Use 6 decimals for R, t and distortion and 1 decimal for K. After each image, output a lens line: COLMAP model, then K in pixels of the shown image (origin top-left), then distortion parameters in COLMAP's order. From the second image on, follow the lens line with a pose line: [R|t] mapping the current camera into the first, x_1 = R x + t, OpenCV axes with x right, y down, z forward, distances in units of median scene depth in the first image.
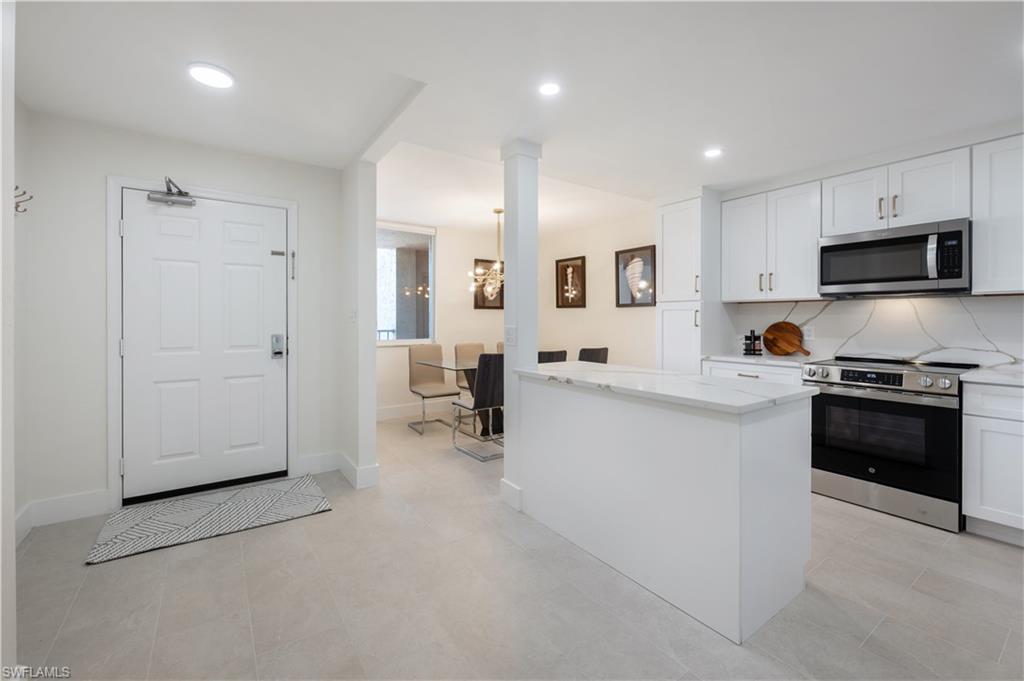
lens RADIAL K [[427.7, 0, 509.6], [0, 427.7, 320.5], [0, 0, 1]] dist [0.002122, 0.000651]
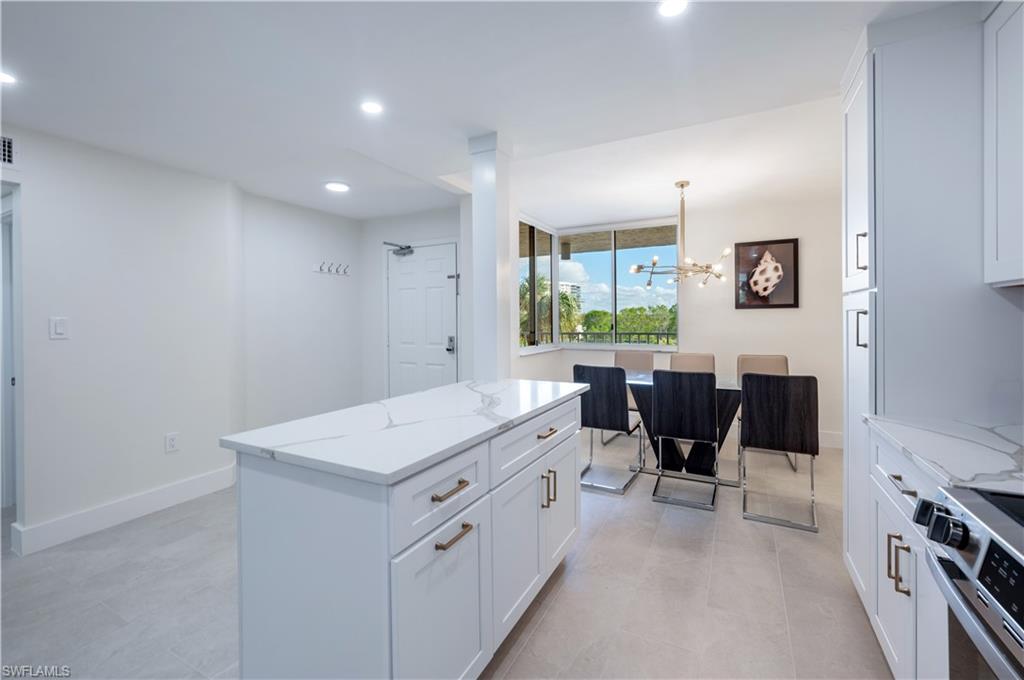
lens RADIAL K [[427.7, 0, 514.1], [0, 427.7, 318.9], [0, 0, 1]] dist [0.002122, 0.000651]
pose [[0.469075, -0.002384, -0.883155, 0.650722], [0.005840, 0.999983, 0.000402, -0.018626], [0.883139, -0.005346, 0.469081, 0.461313]]
